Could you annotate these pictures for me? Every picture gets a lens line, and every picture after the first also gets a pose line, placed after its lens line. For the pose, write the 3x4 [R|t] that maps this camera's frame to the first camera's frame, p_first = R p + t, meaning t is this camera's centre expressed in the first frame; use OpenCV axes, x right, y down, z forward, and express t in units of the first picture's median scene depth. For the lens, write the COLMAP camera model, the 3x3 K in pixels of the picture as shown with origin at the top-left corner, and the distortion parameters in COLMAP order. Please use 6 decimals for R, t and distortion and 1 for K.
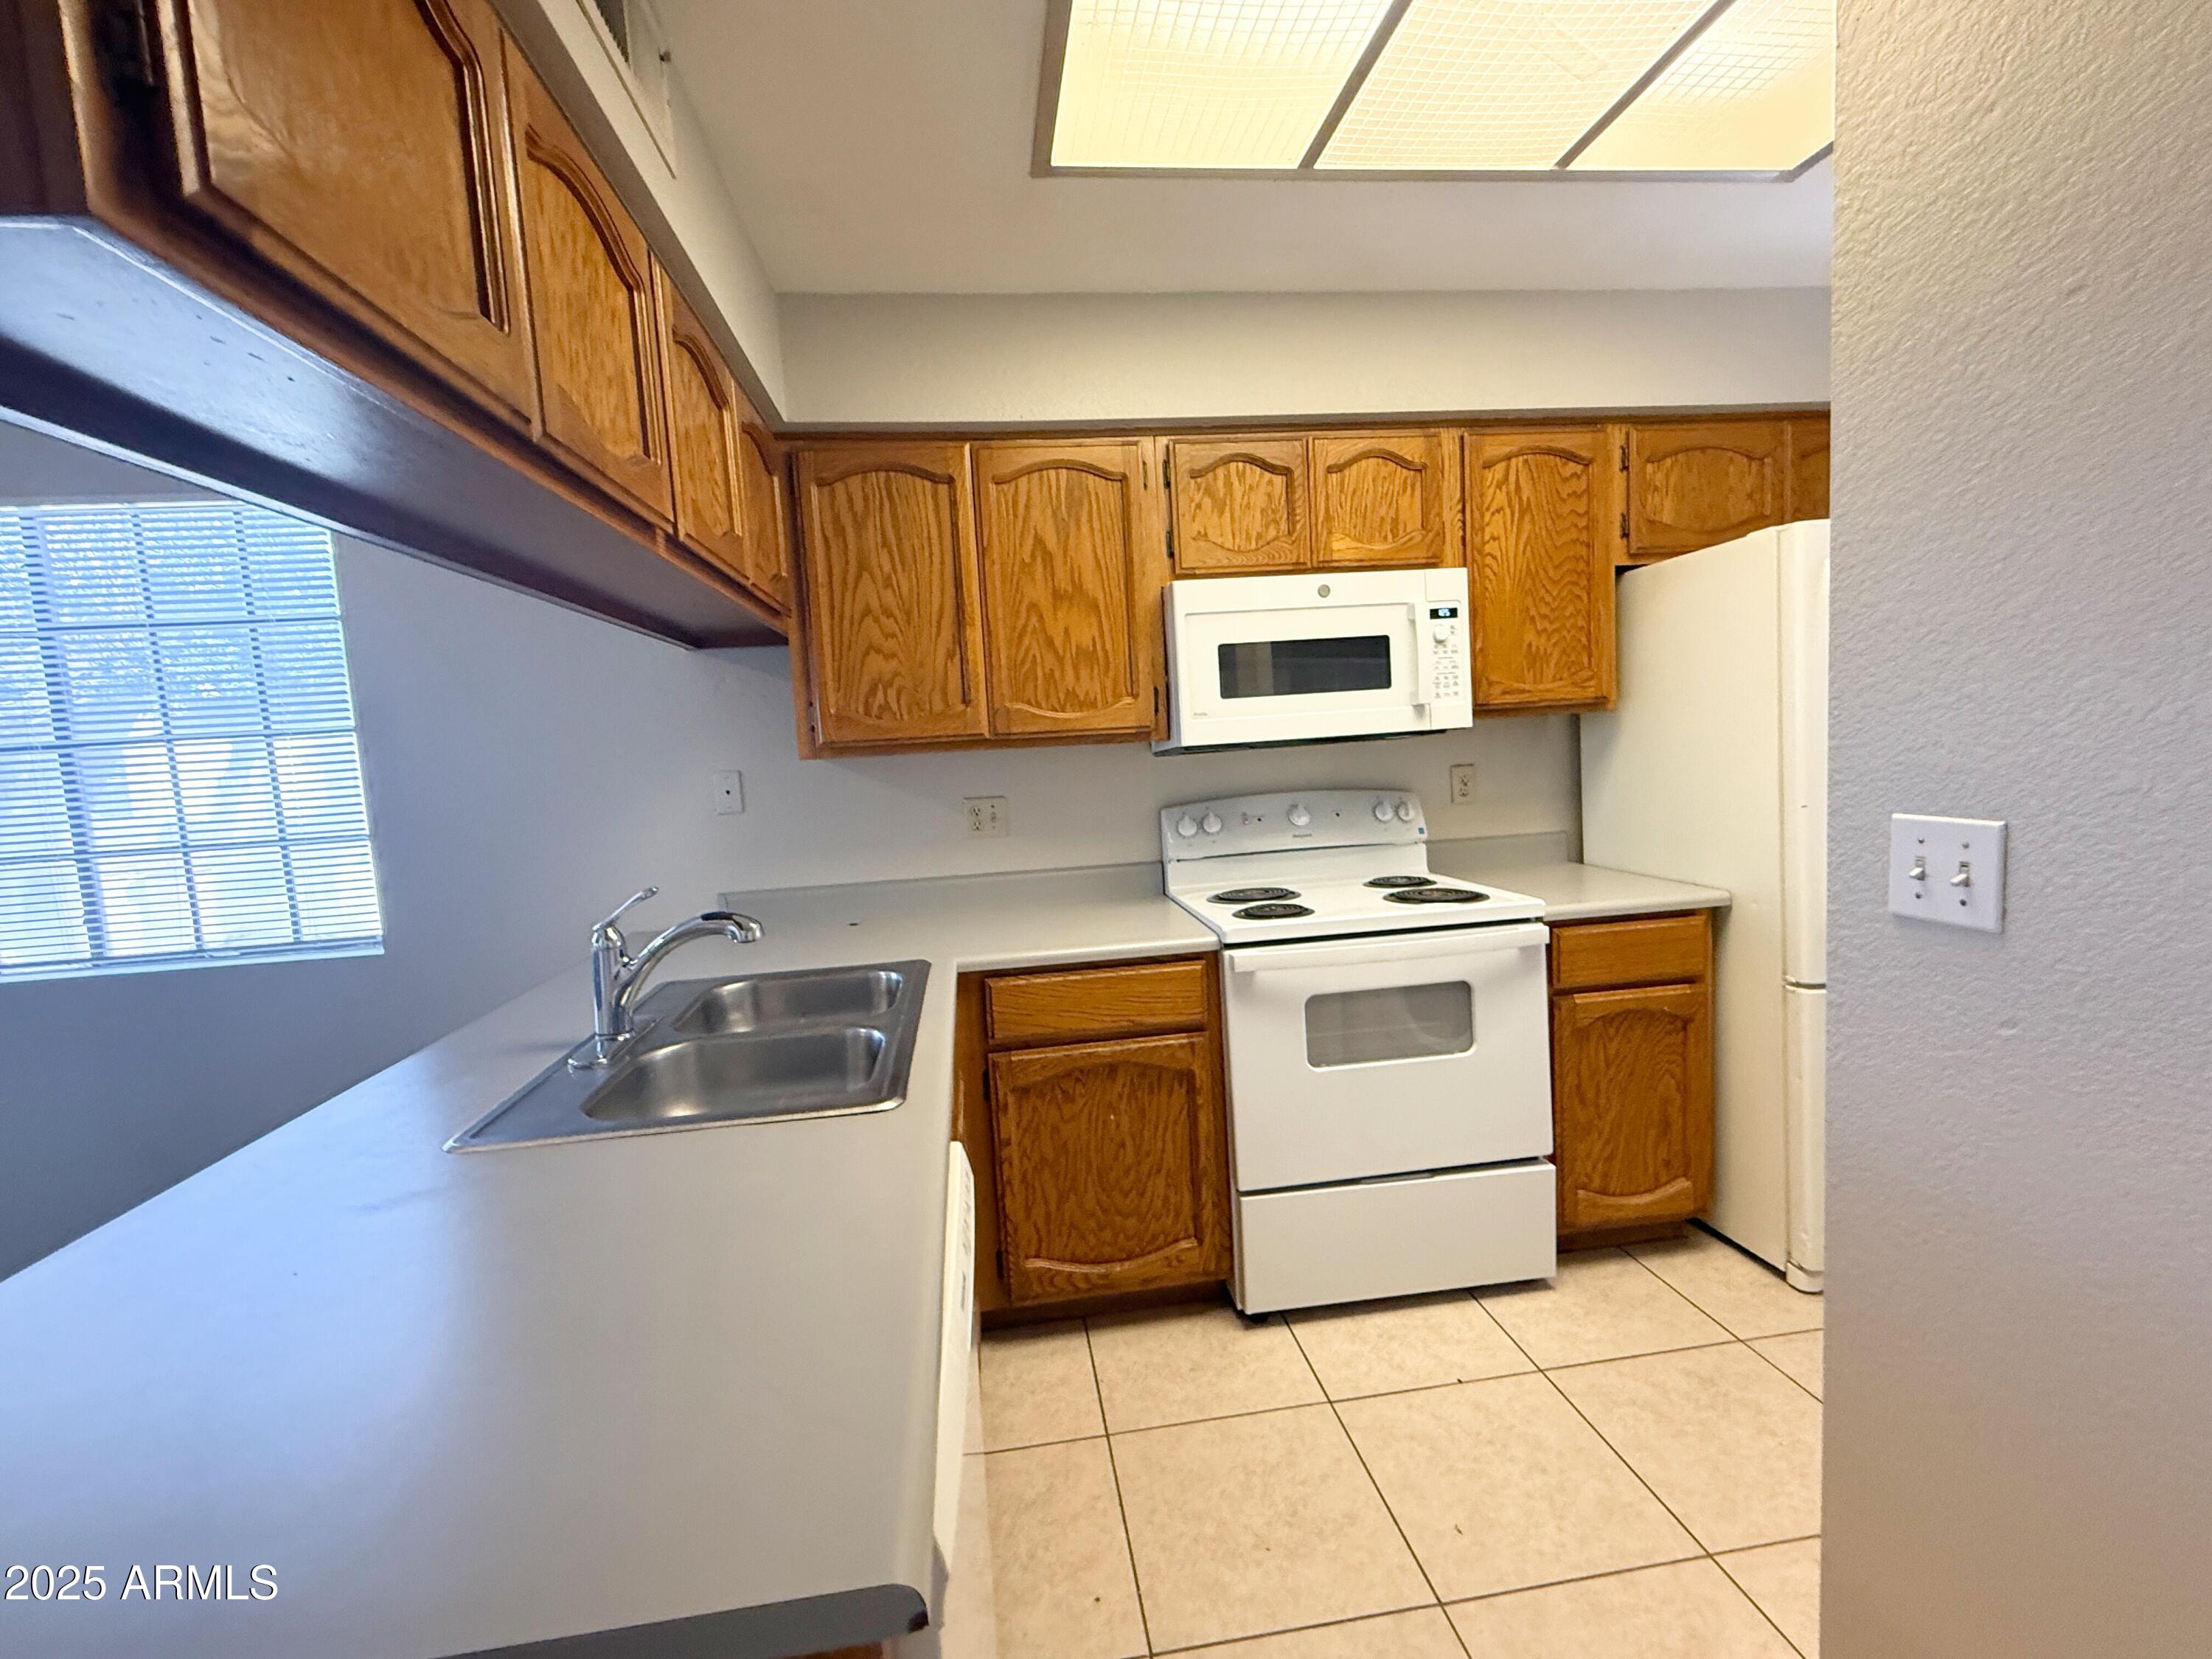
lens RADIAL K [[961.2, 0, 1105.0], [0, 961.2, 828.3], [0, 0, 1]] dist [-0.002050, -0.000224]
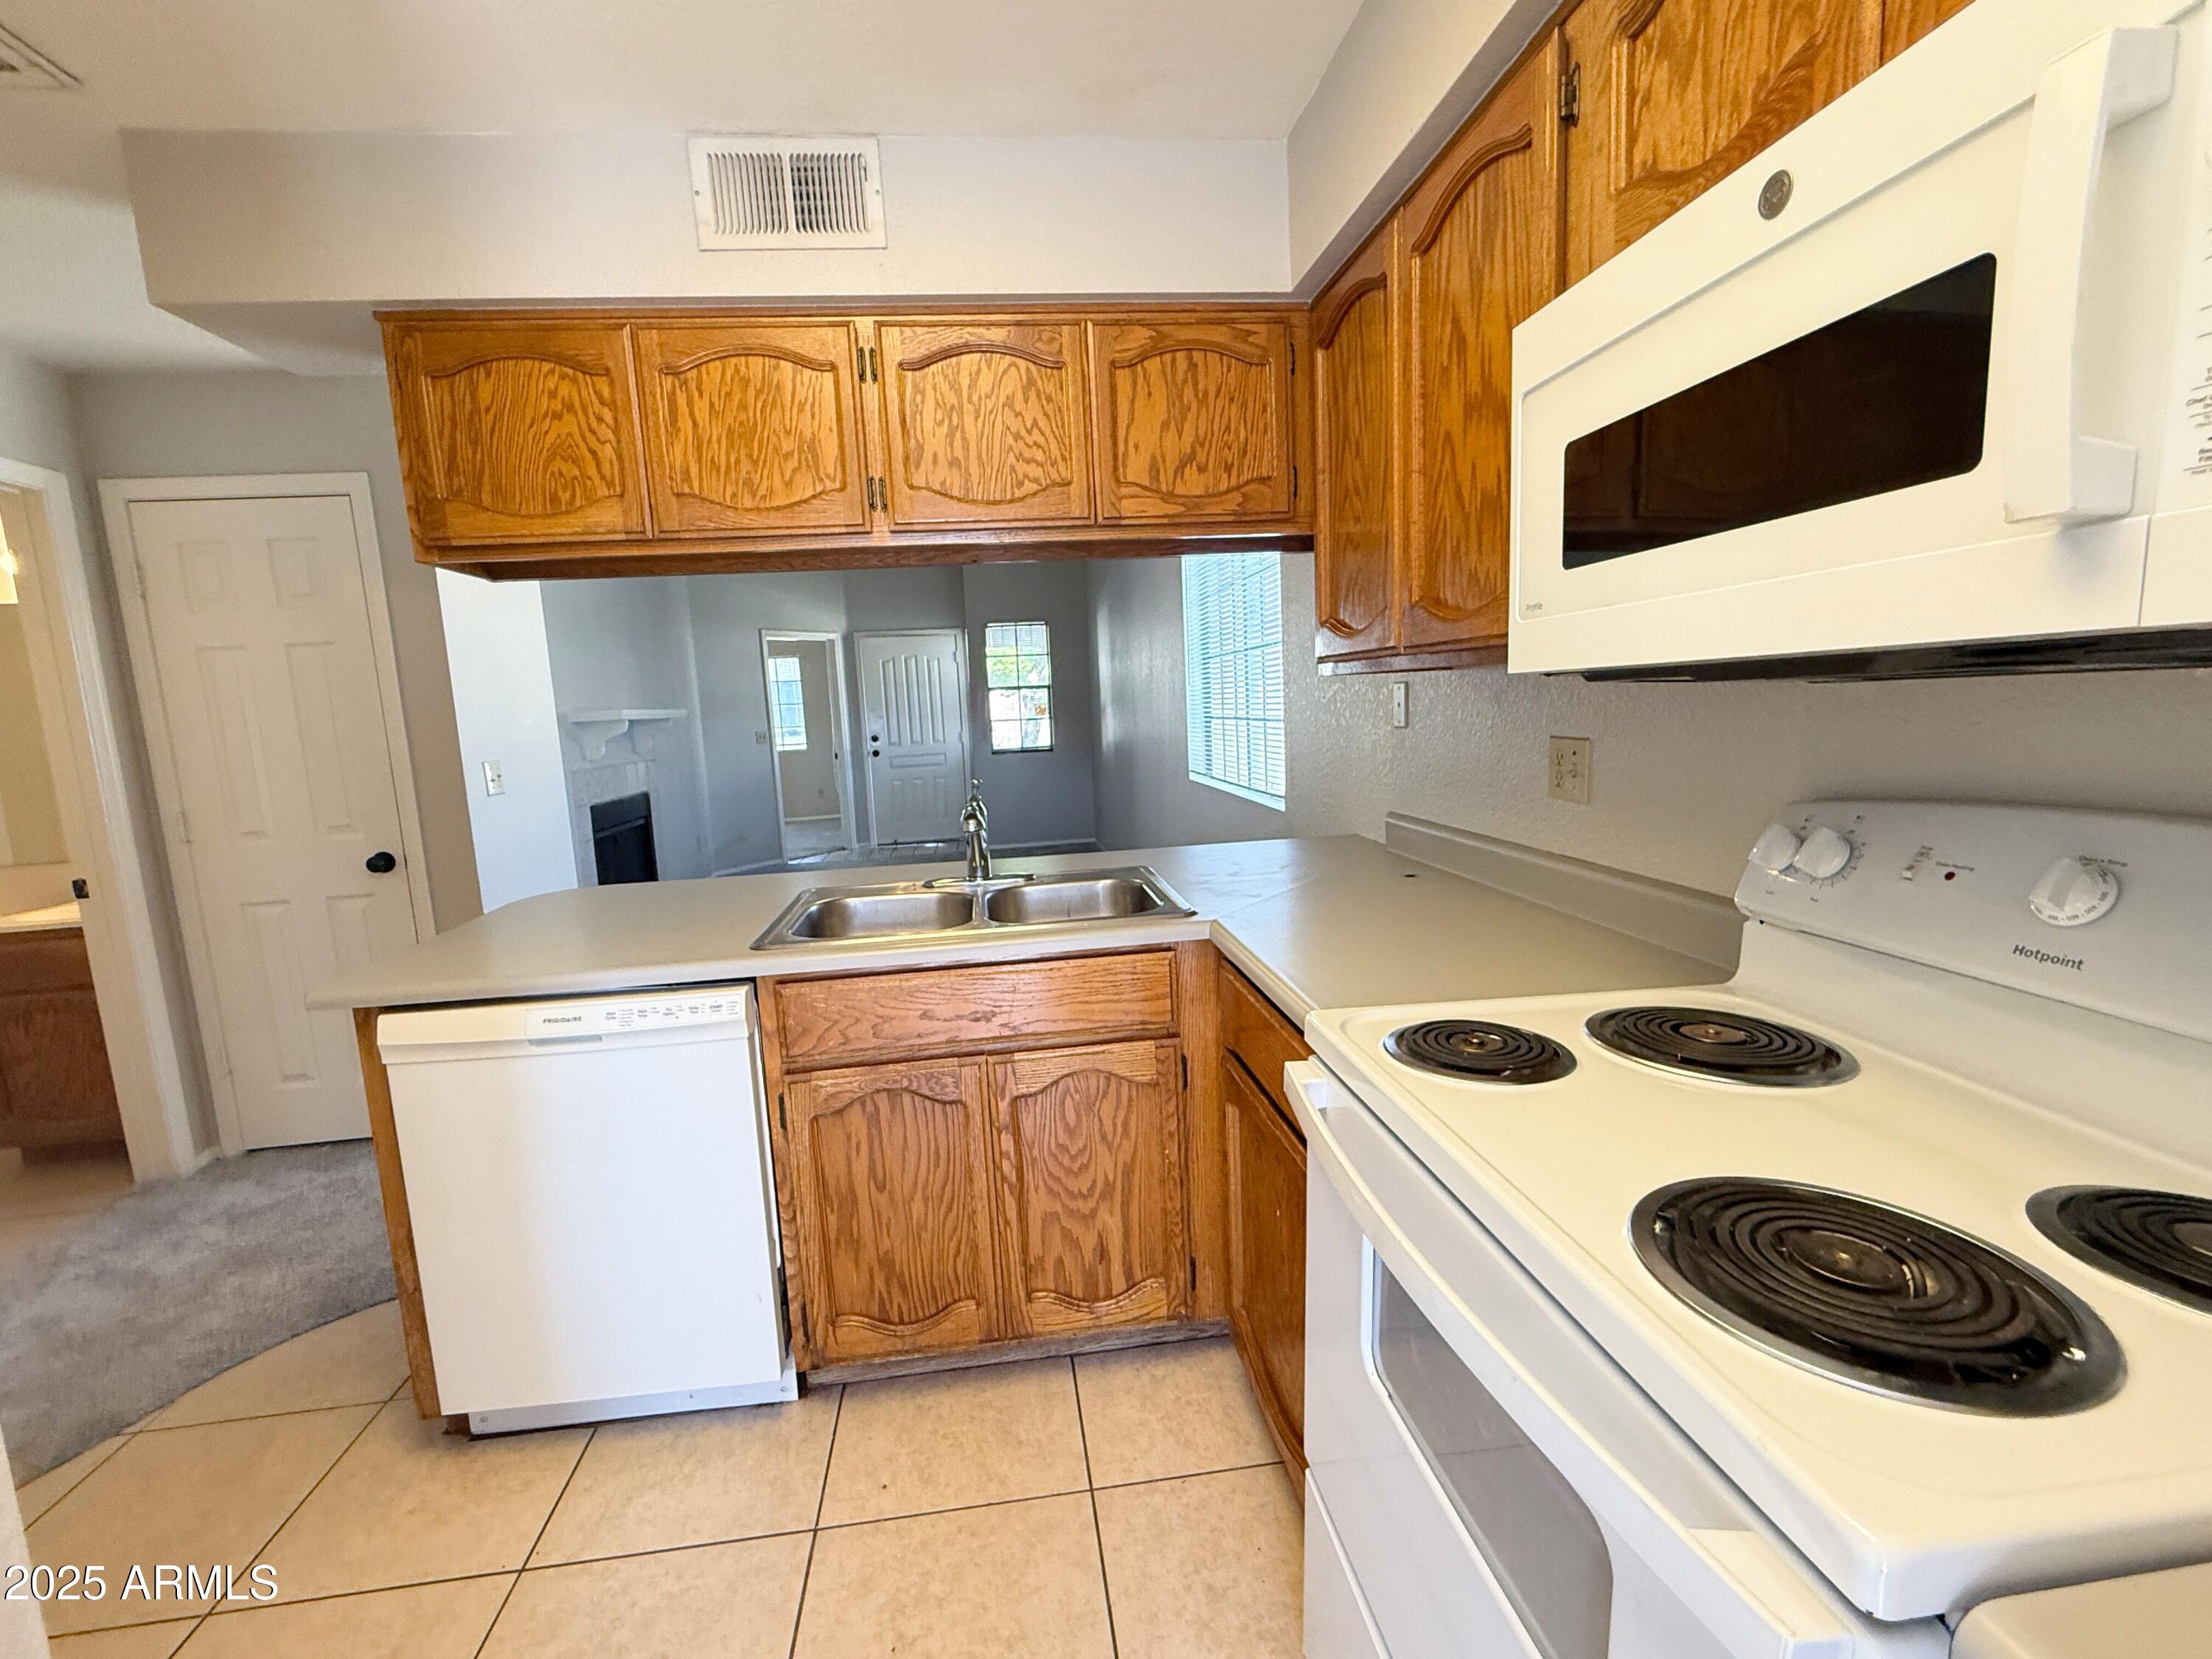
lens RADIAL K [[961.2, 0, 1073.3], [0, 961.2, 832.6], [0, 0, 1]] dist [-0.002050, -0.000224]
pose [[-0.032122, 0.193310, -0.980612, 0.603067], [-0.040909, 0.980042, 0.194538, -0.093814], [0.998646, 0.046364, -0.023573, 0.802391]]
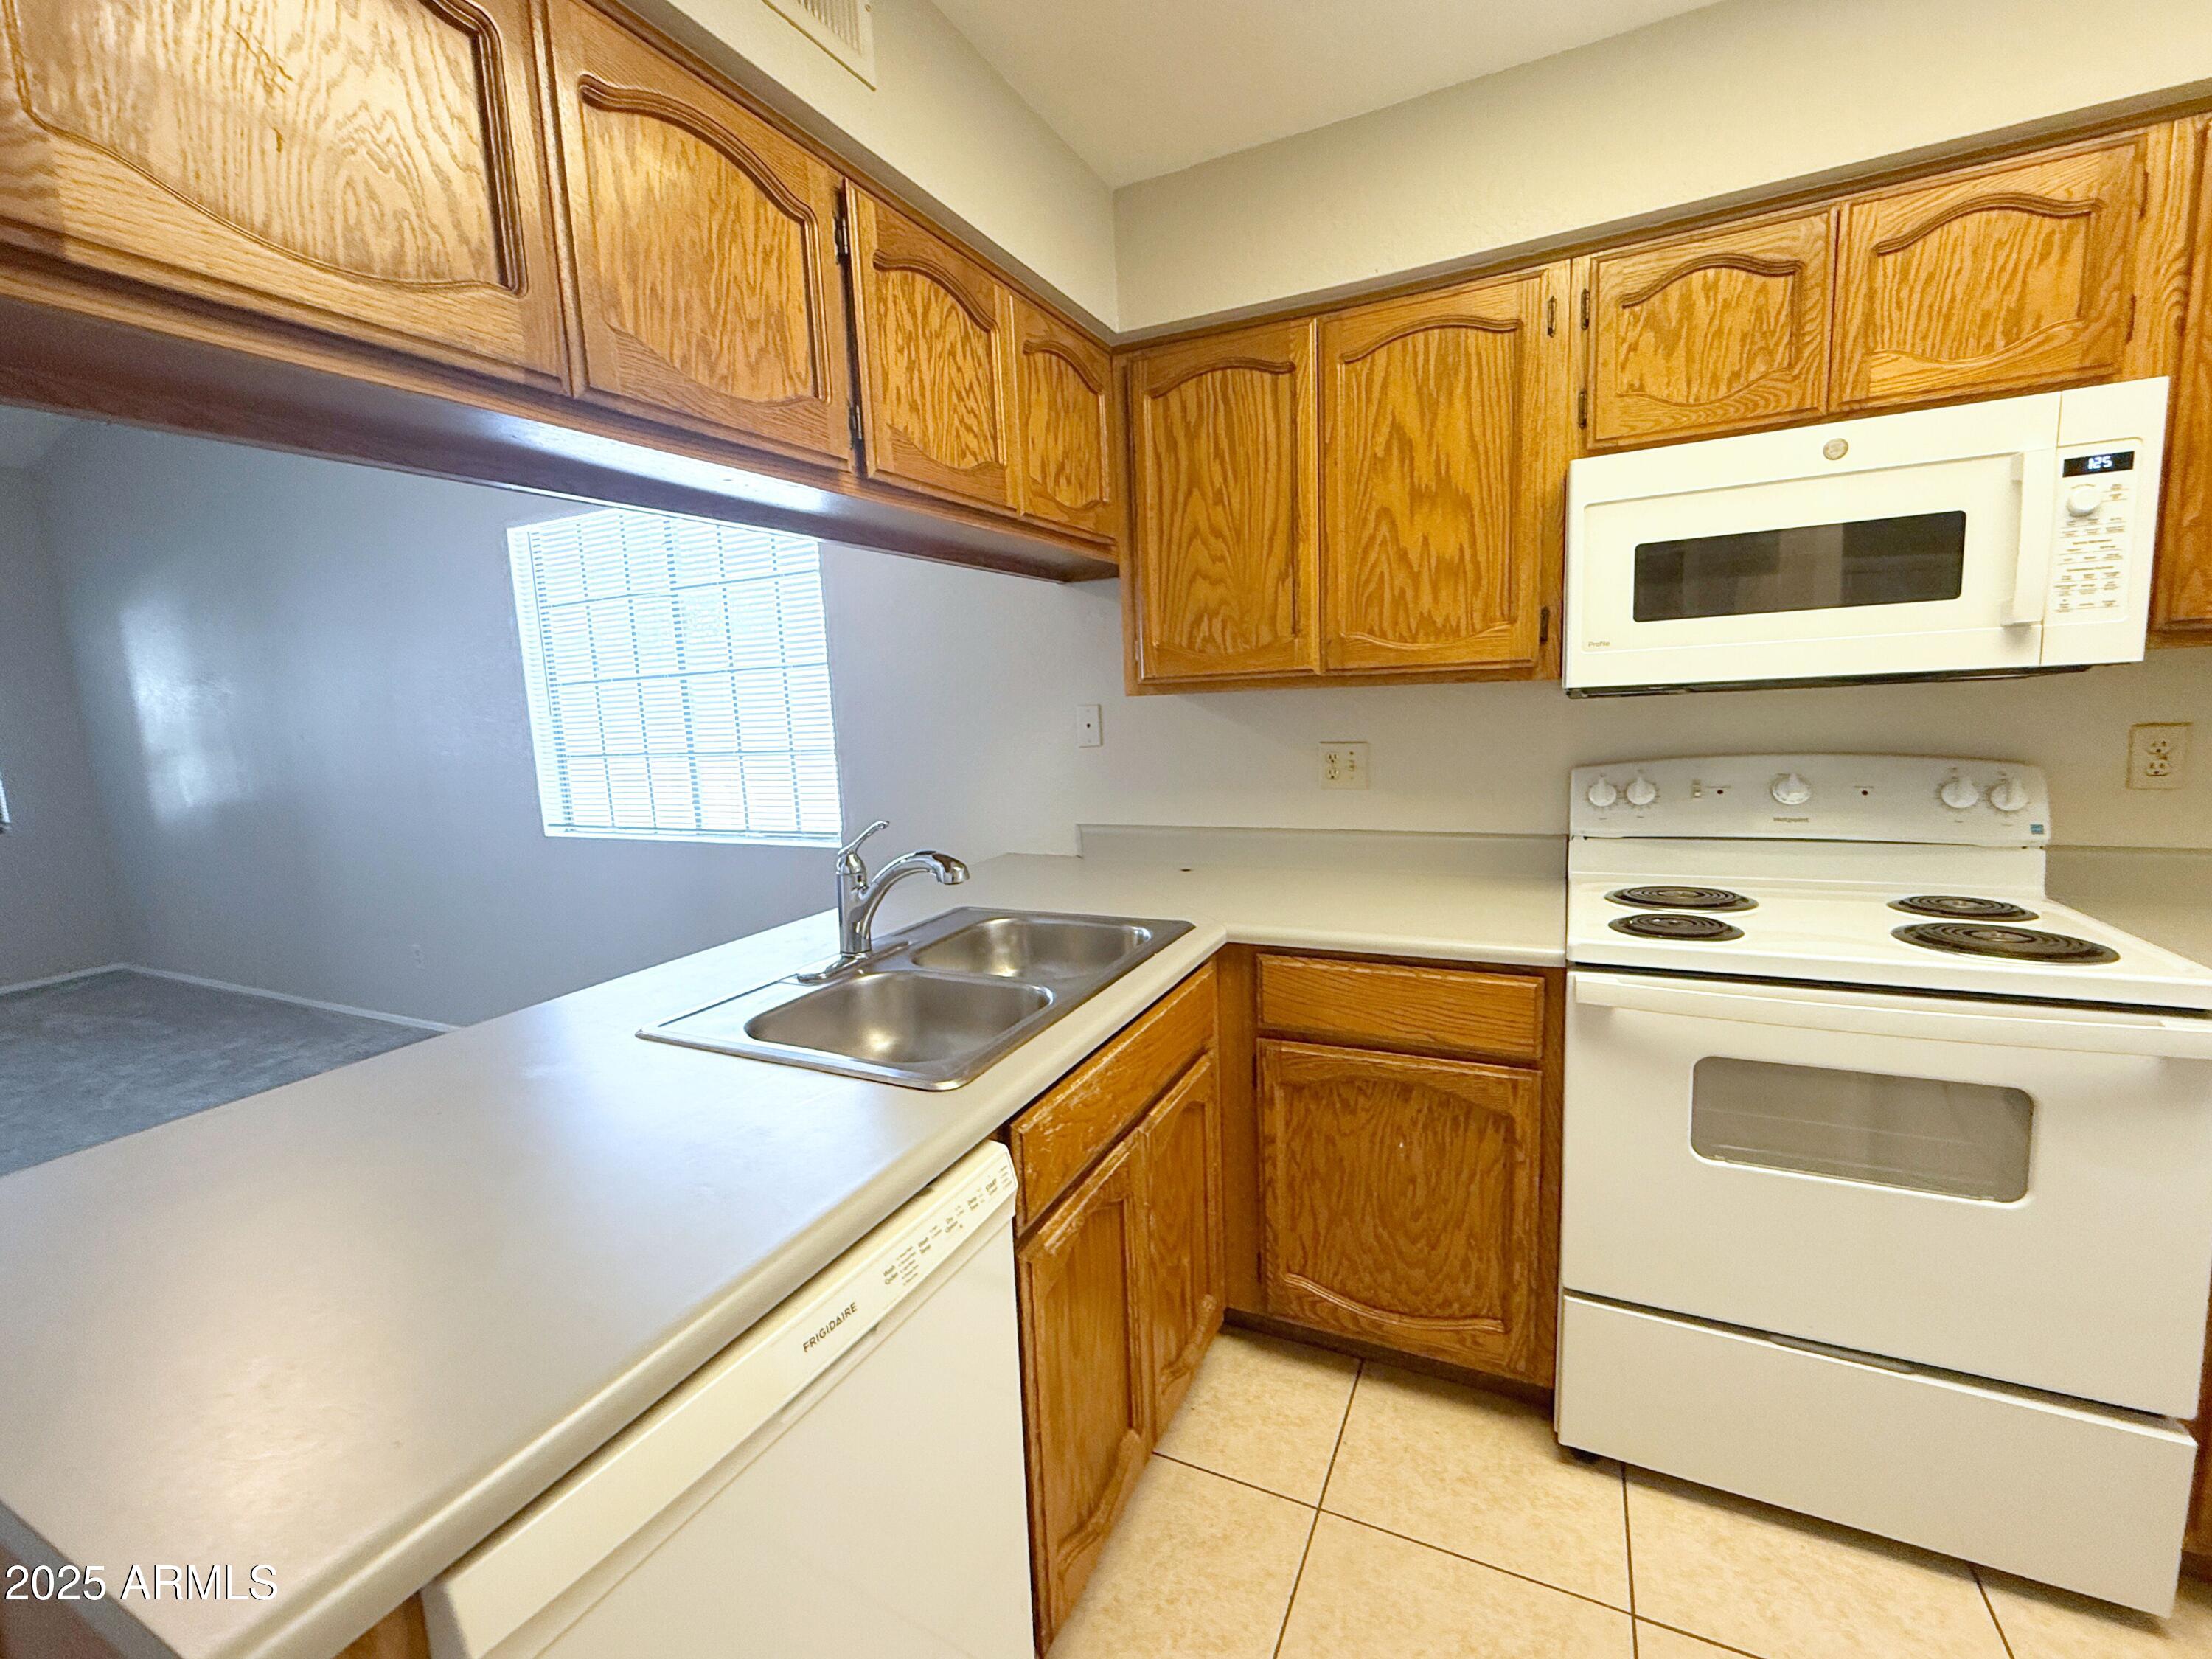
lens RADIAL K [[961.2, 0, 1086.3], [0, 961.2, 831.4], [0, 0, 1]] dist [-0.002050, -0.000224]
pose [[0.825694, 0.098817, -0.555397, 0.200101], [-0.053654, 0.993832, 0.097057, -0.027609], [0.561562, -0.050341, 0.825902, 0.175330]]
